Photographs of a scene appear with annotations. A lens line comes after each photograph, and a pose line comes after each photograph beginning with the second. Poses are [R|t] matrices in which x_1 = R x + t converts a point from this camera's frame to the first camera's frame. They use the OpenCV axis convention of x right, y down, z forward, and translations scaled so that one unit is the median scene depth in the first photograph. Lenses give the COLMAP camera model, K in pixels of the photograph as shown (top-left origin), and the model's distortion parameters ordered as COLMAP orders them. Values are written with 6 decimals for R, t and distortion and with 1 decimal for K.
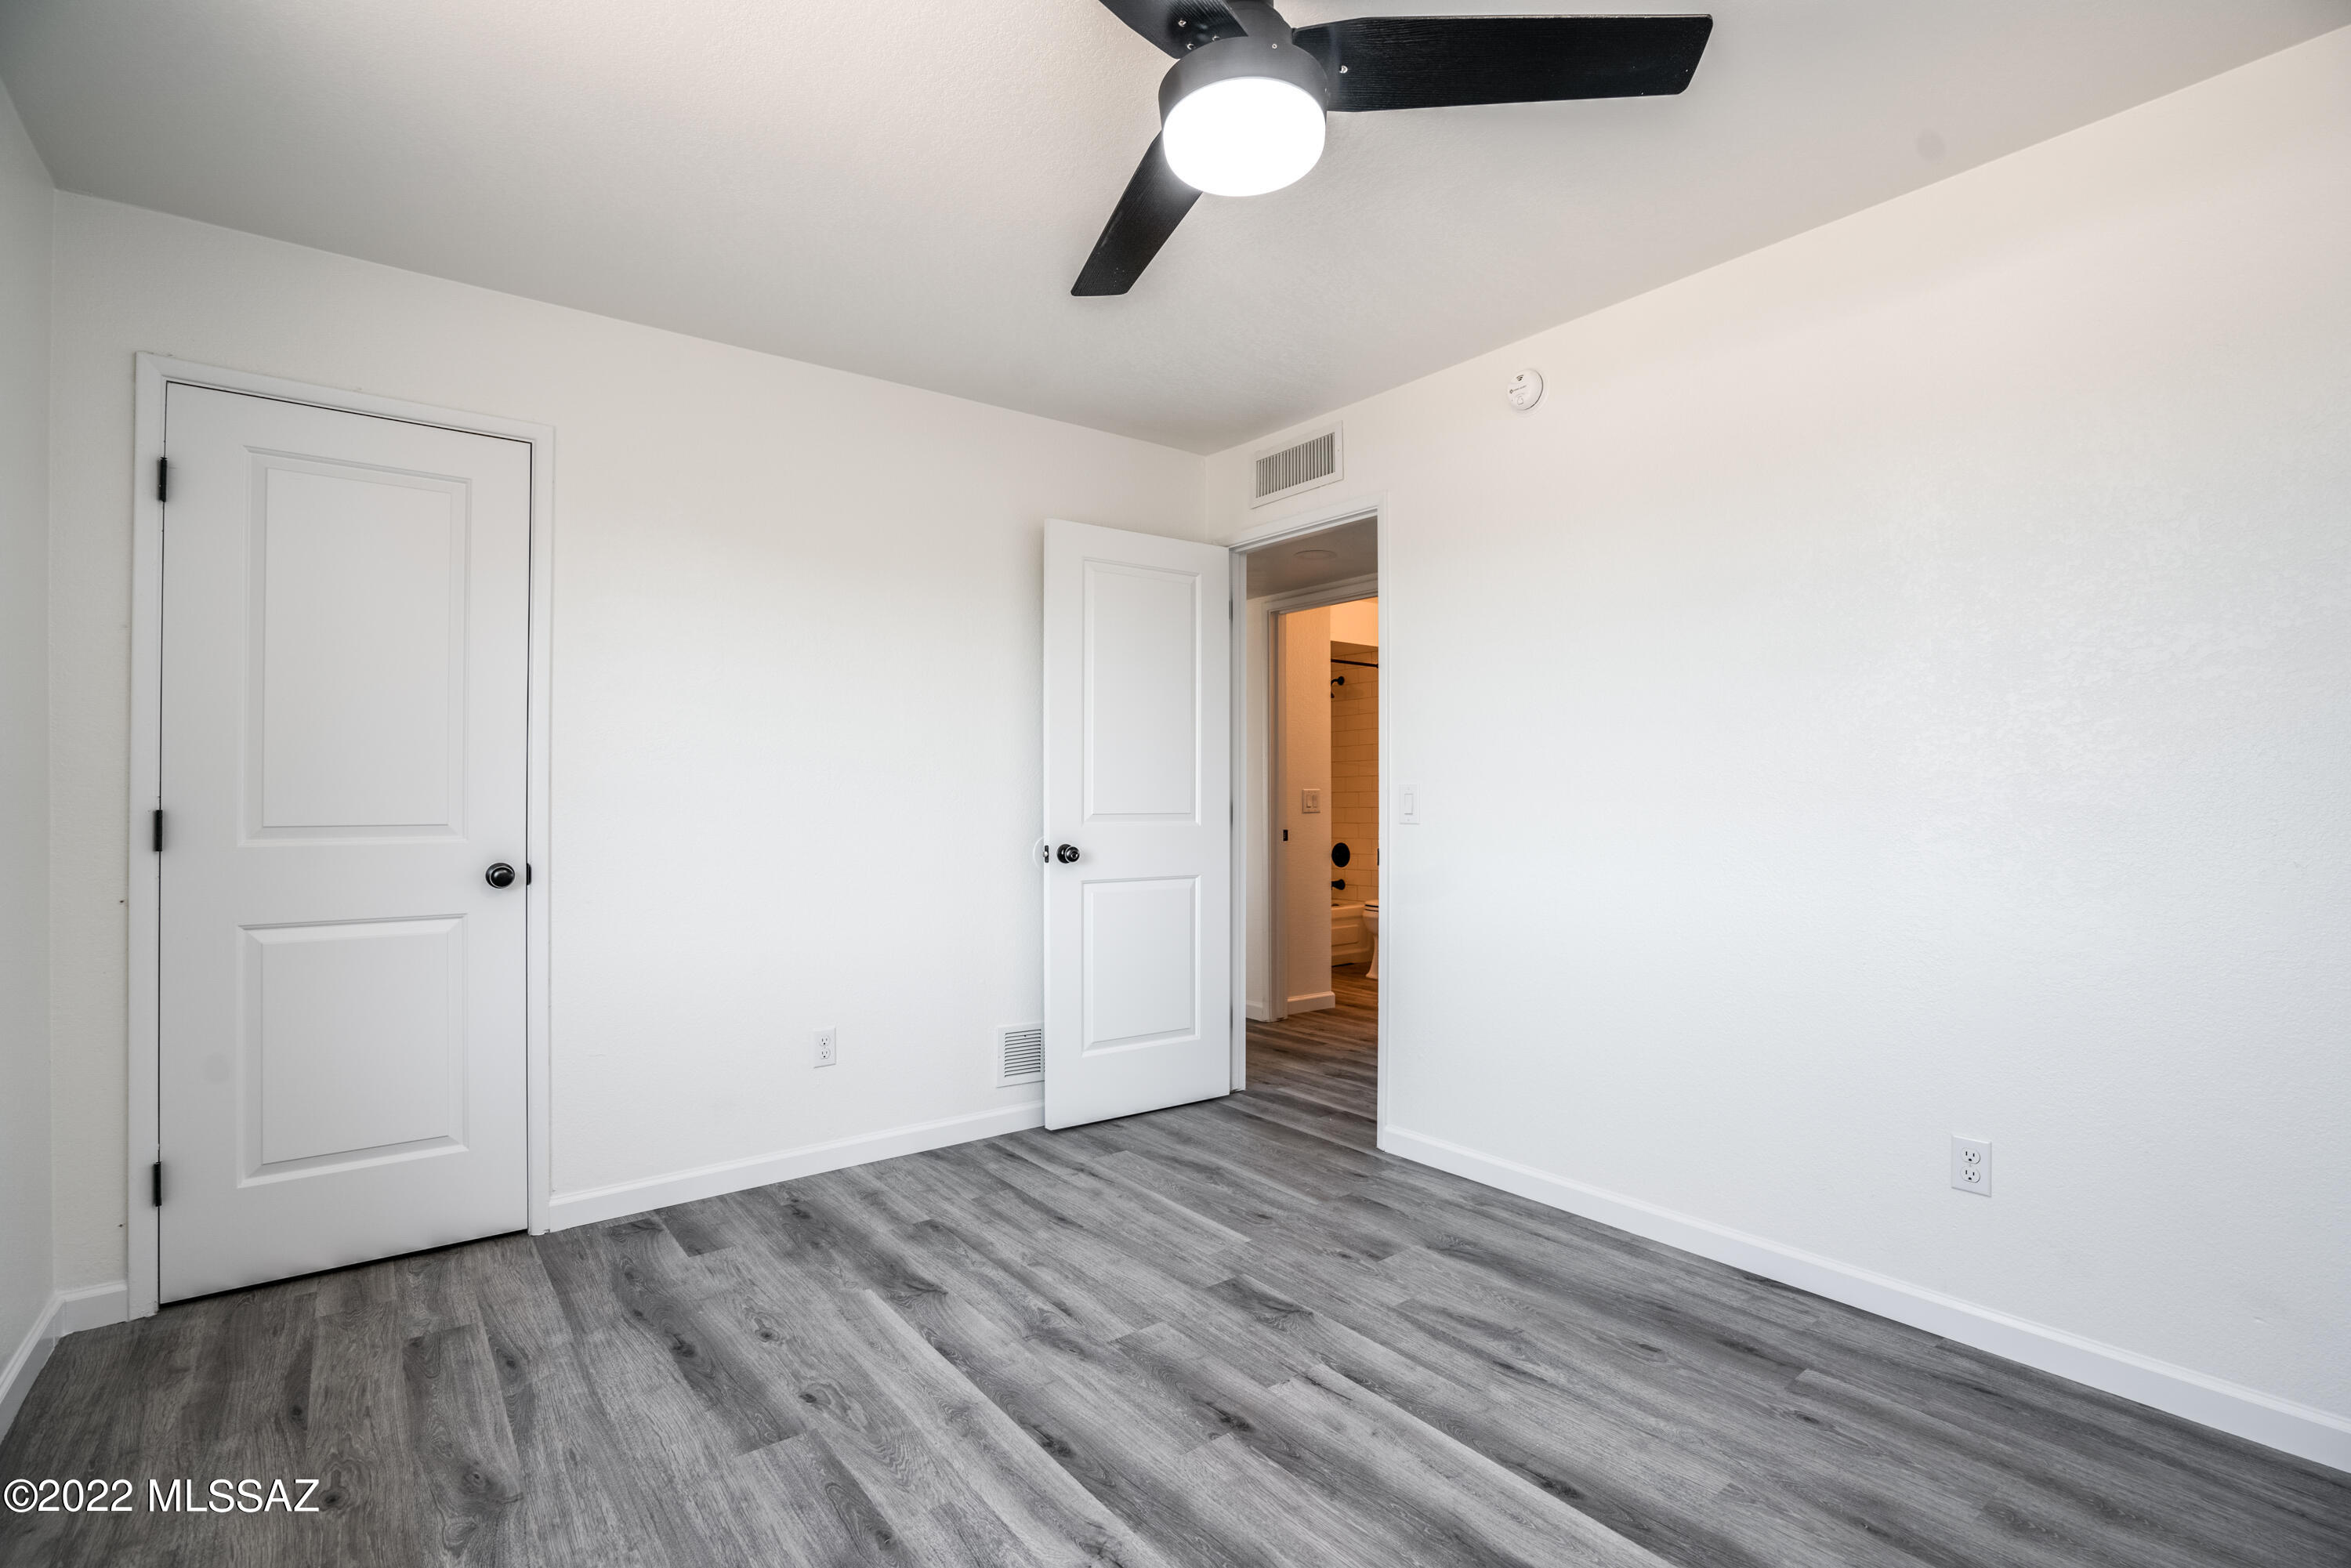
lens RADIAL K [[1077.6, 0, 1174.9], [0, 1077.6, 784.4], [0, 0, 1]] dist [-0.061488, 0.024891]
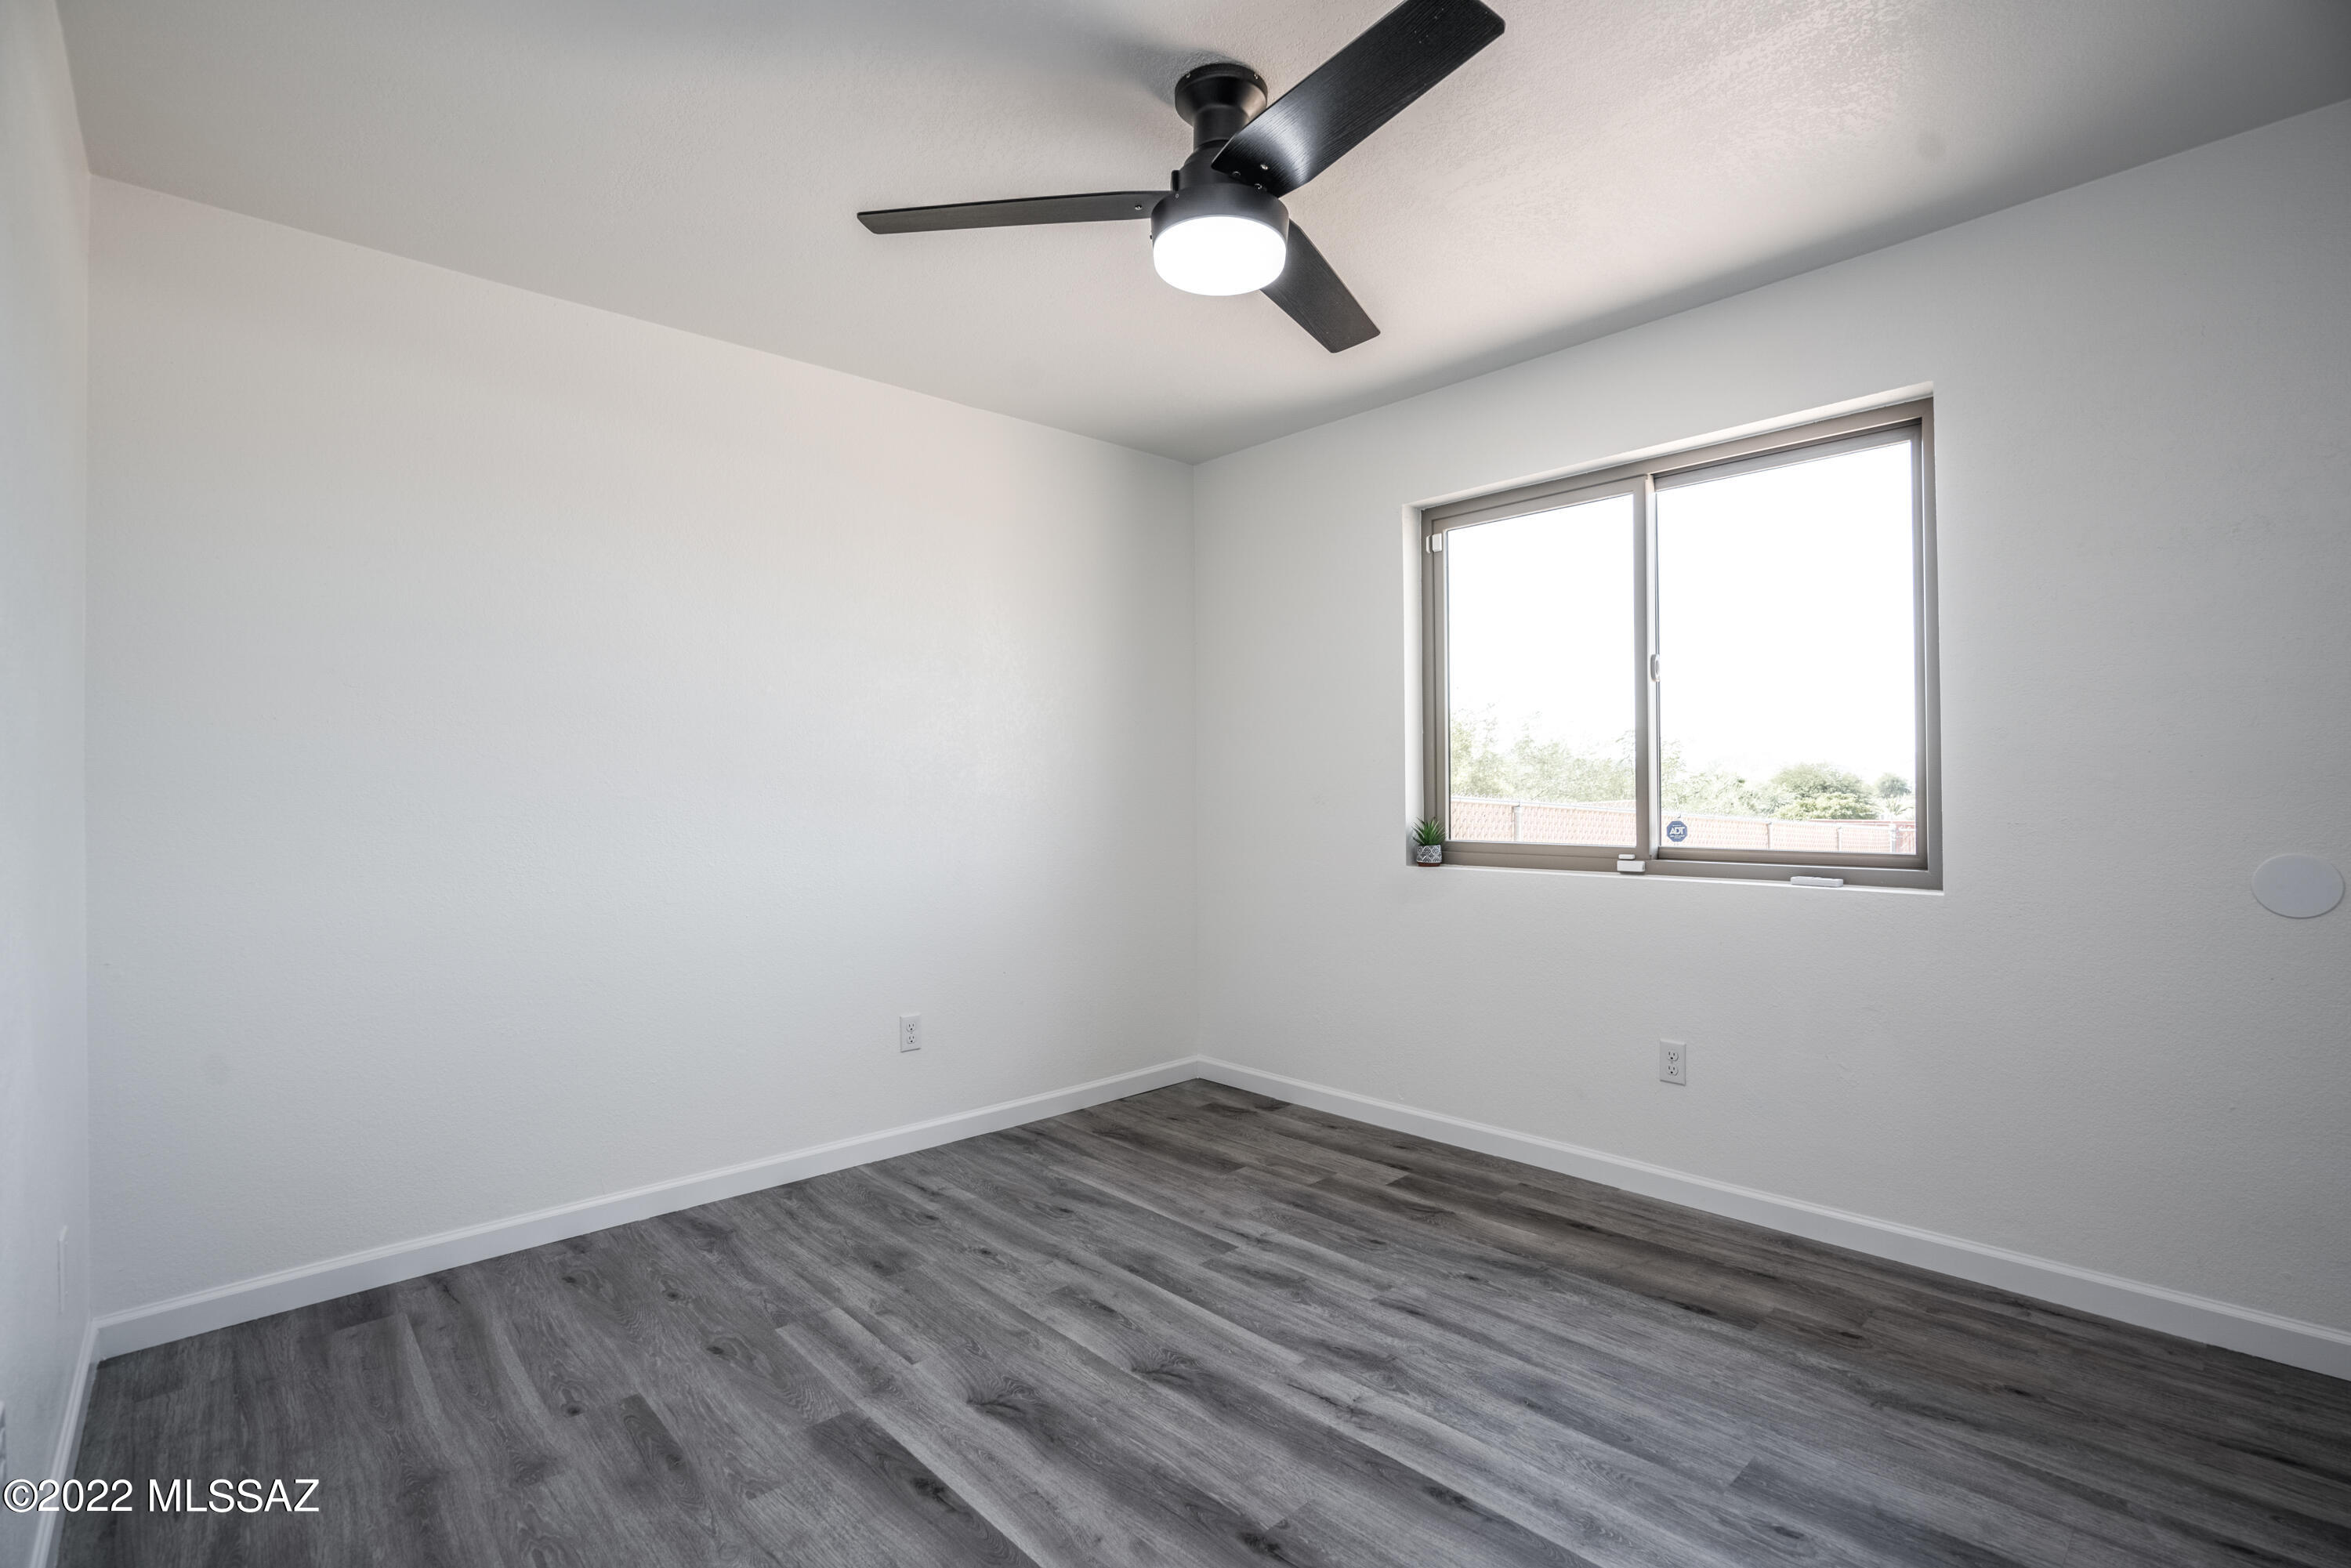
lens RADIAL K [[1077.6, 0, 1174.9], [0, 1077.6, 784.4], [0, 0, 1]] dist [-0.061488, 0.024891]
pose [[-0.996544, 0.013051, -0.082031, 0.200963], [0.014387, 0.999773, -0.015717, 0.016634], [0.081807, -0.016843, -0.996506, 1.983118]]
